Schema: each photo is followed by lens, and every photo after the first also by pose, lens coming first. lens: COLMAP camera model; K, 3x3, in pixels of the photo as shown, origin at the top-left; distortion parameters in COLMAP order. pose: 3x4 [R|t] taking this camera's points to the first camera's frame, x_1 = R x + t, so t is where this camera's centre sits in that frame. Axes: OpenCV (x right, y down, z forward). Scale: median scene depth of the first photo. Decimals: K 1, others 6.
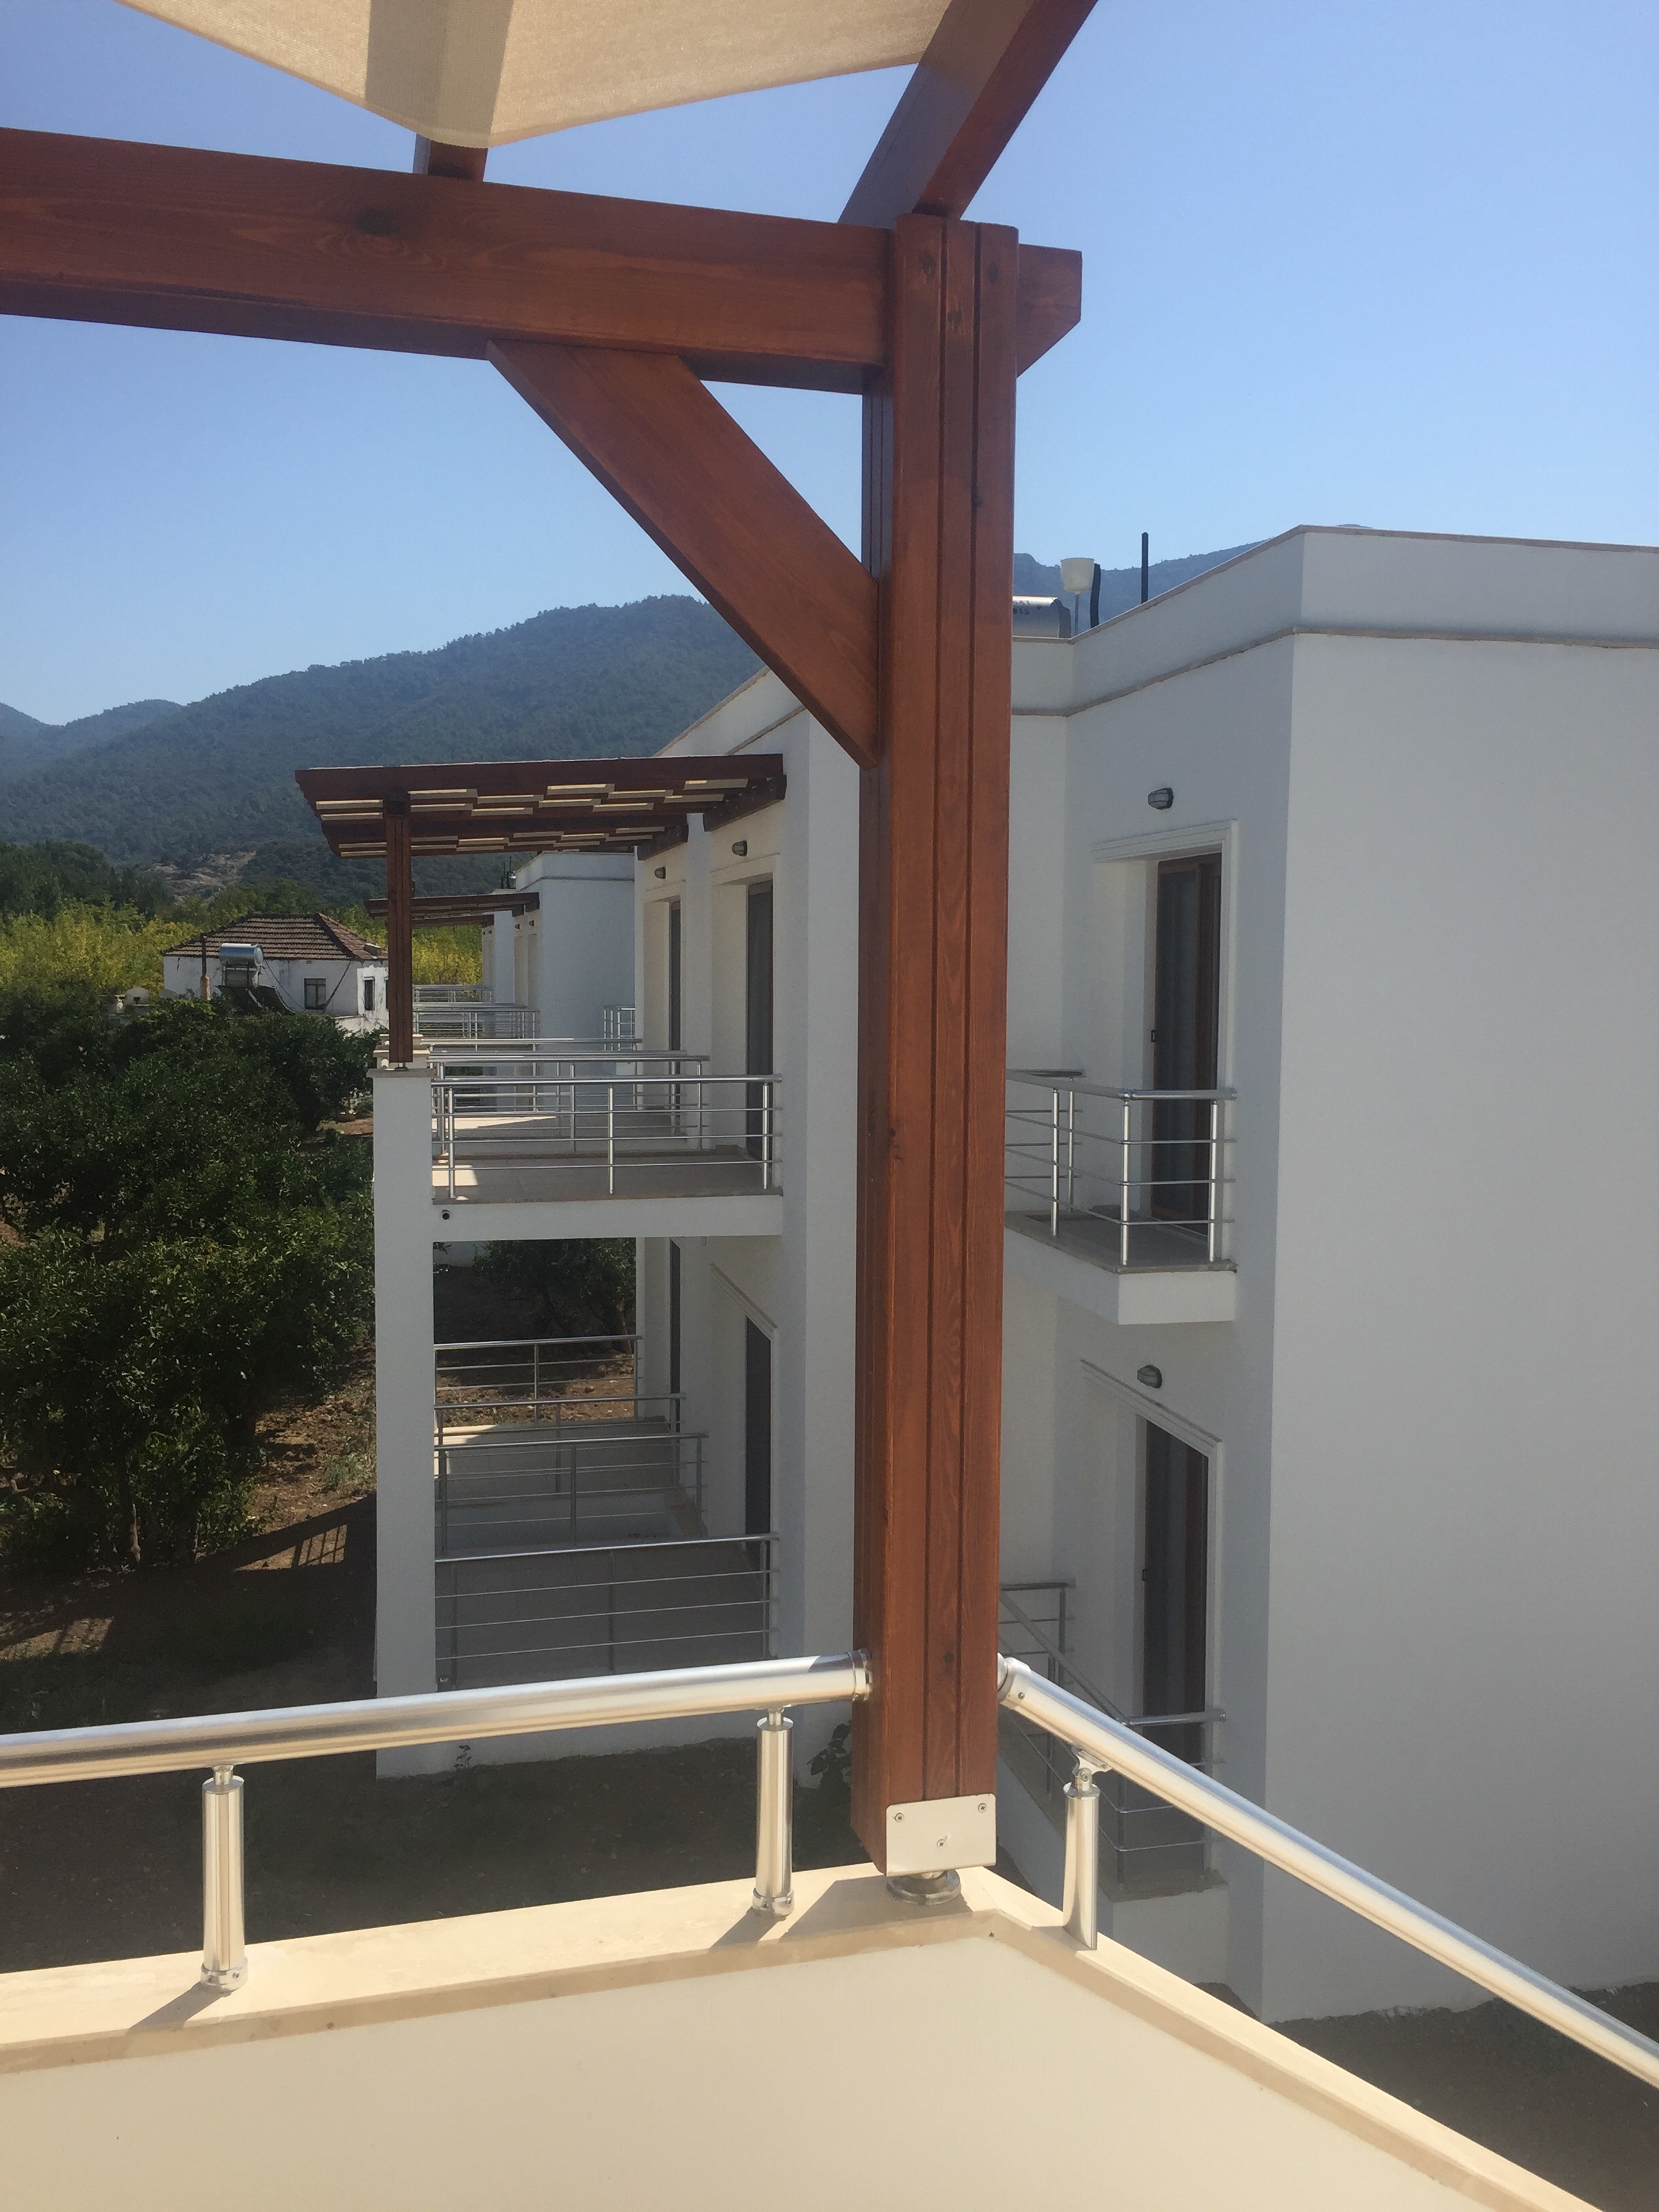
lens RADIAL K [[1915.3, 0, 844.3], [0, 1915.3, 1103.1], [0, 0, 1]] dist [0.078353, -0.110975]
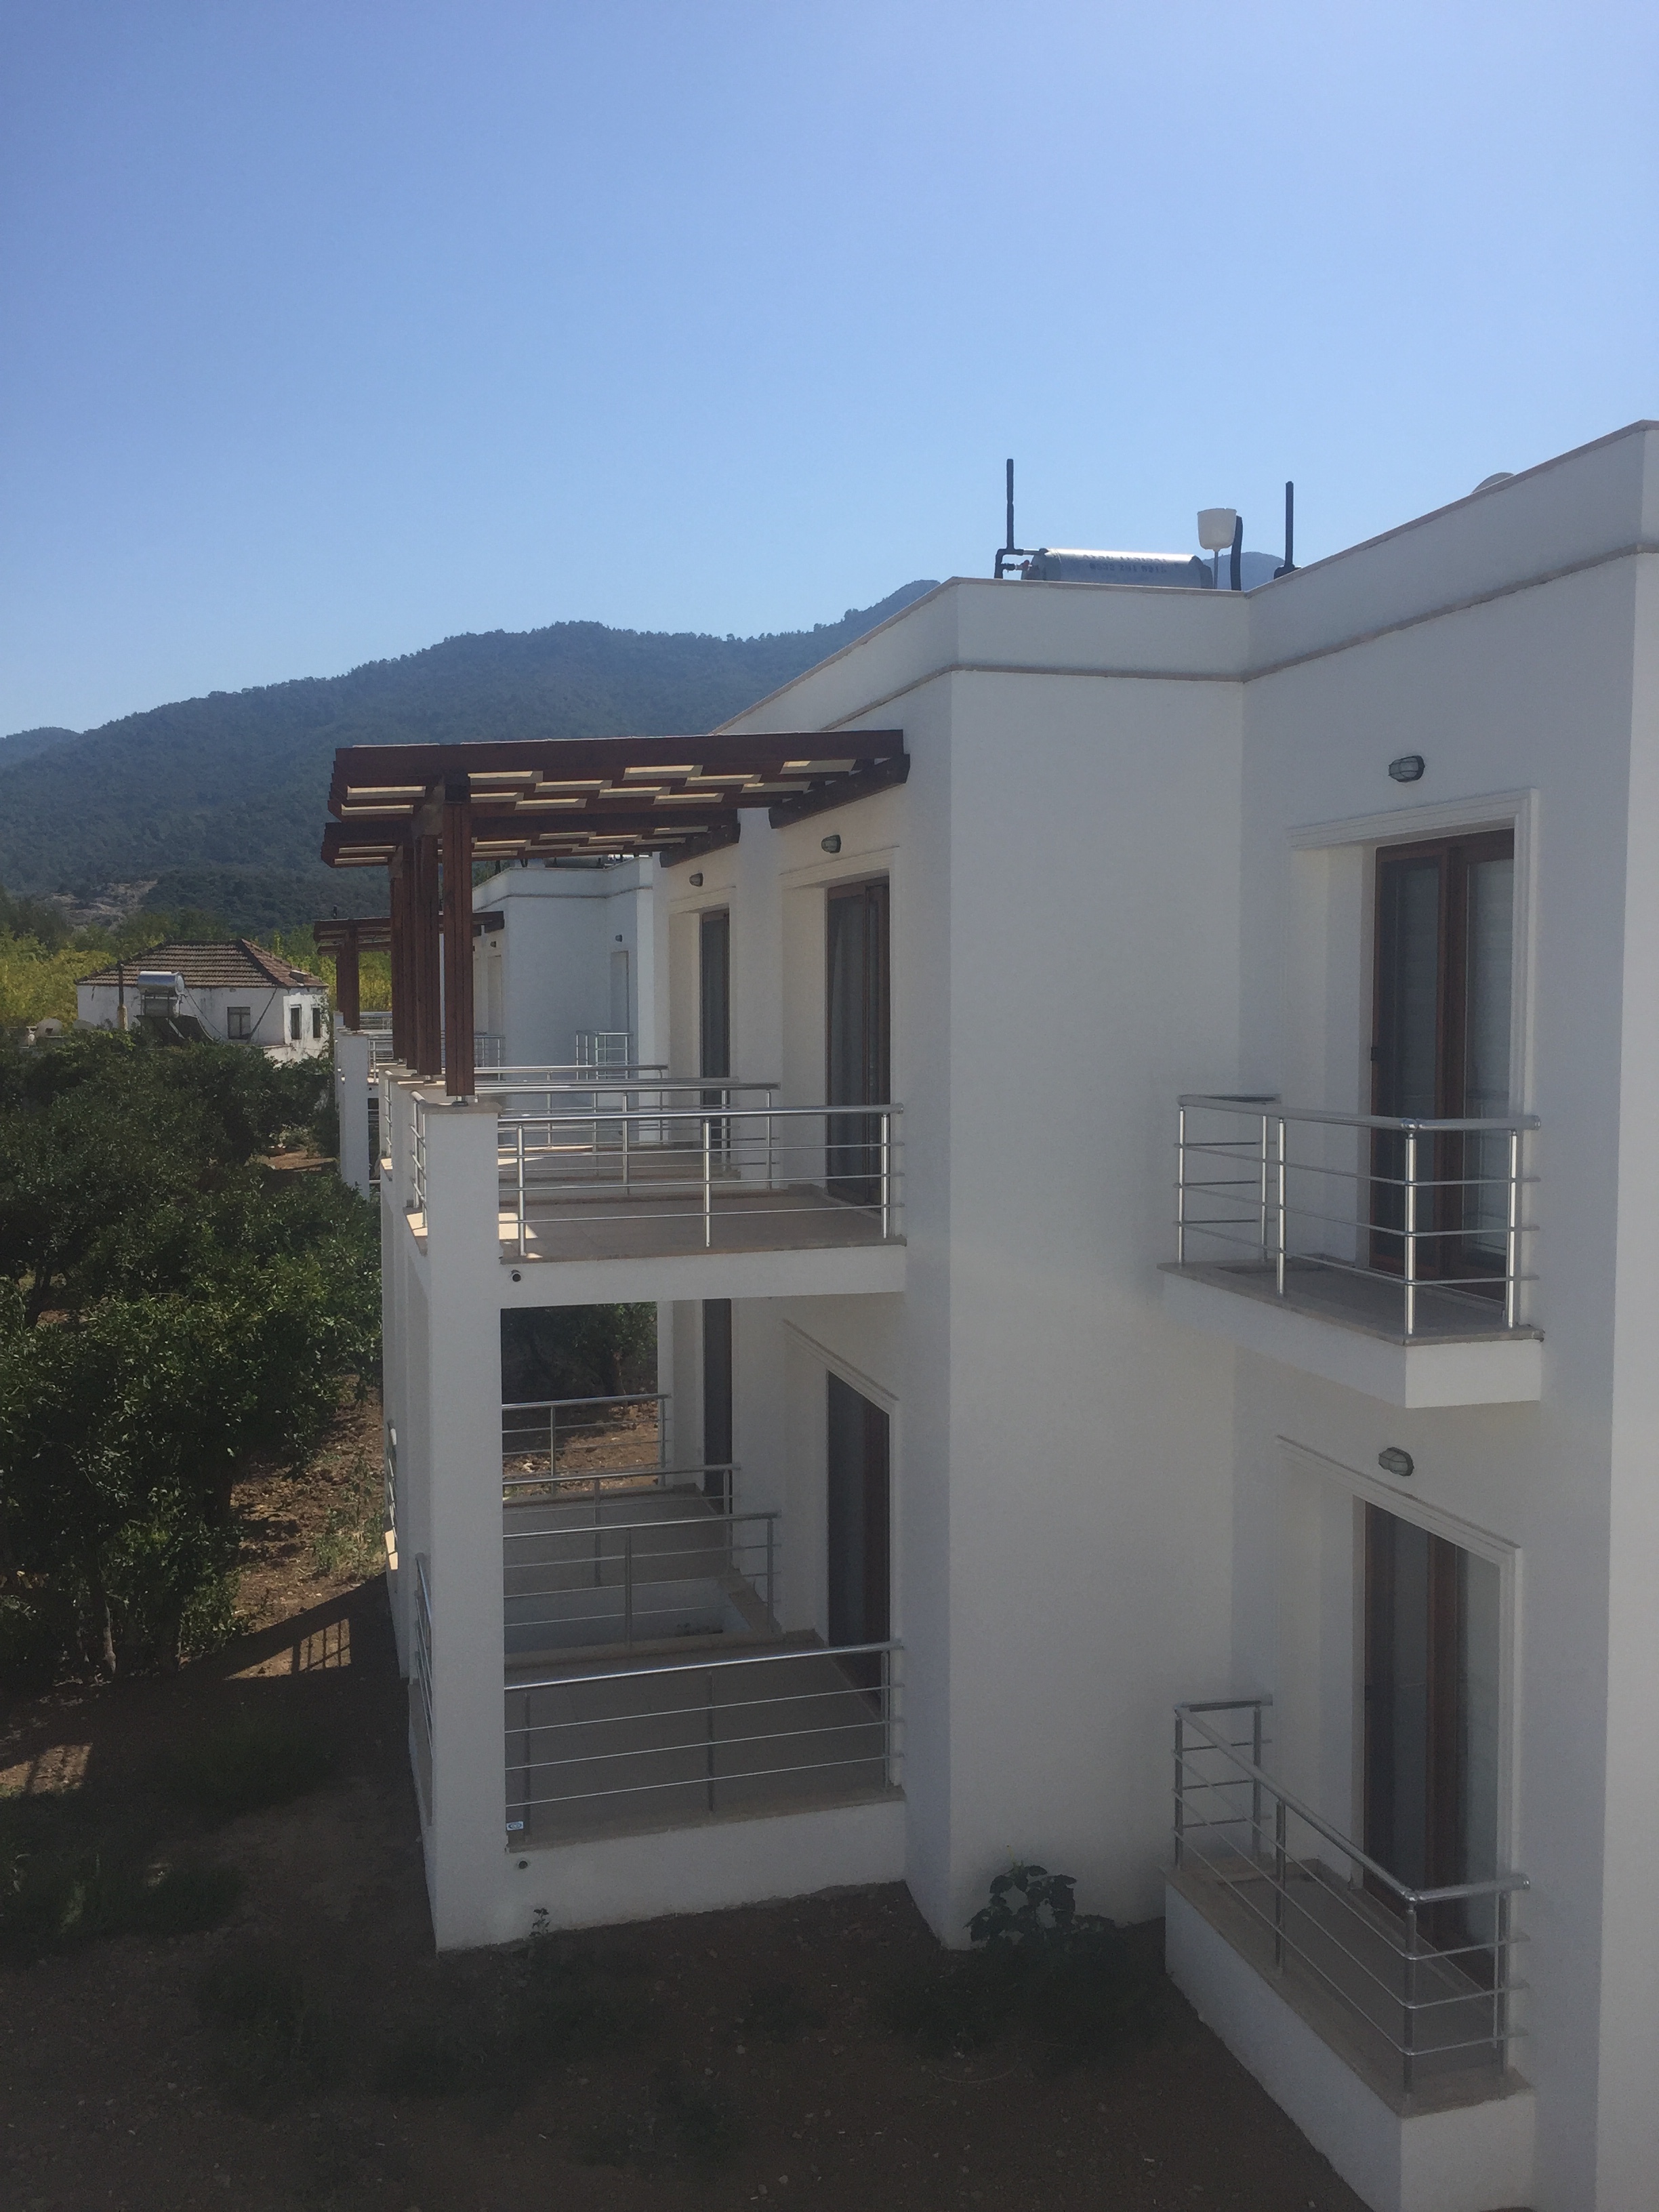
lens RADIAL K [[1893.4, 0, 838.4], [0, 1893.4, 1100.2], [0, 0, 1]] dist [0.078436, -0.107548]
pose [[0.998685, -0.012718, 0.049661, -0.069440], [0.013409, 0.999817, -0.013609, -0.003709], [-0.049479, 0.014257, 0.998673, 0.104903]]
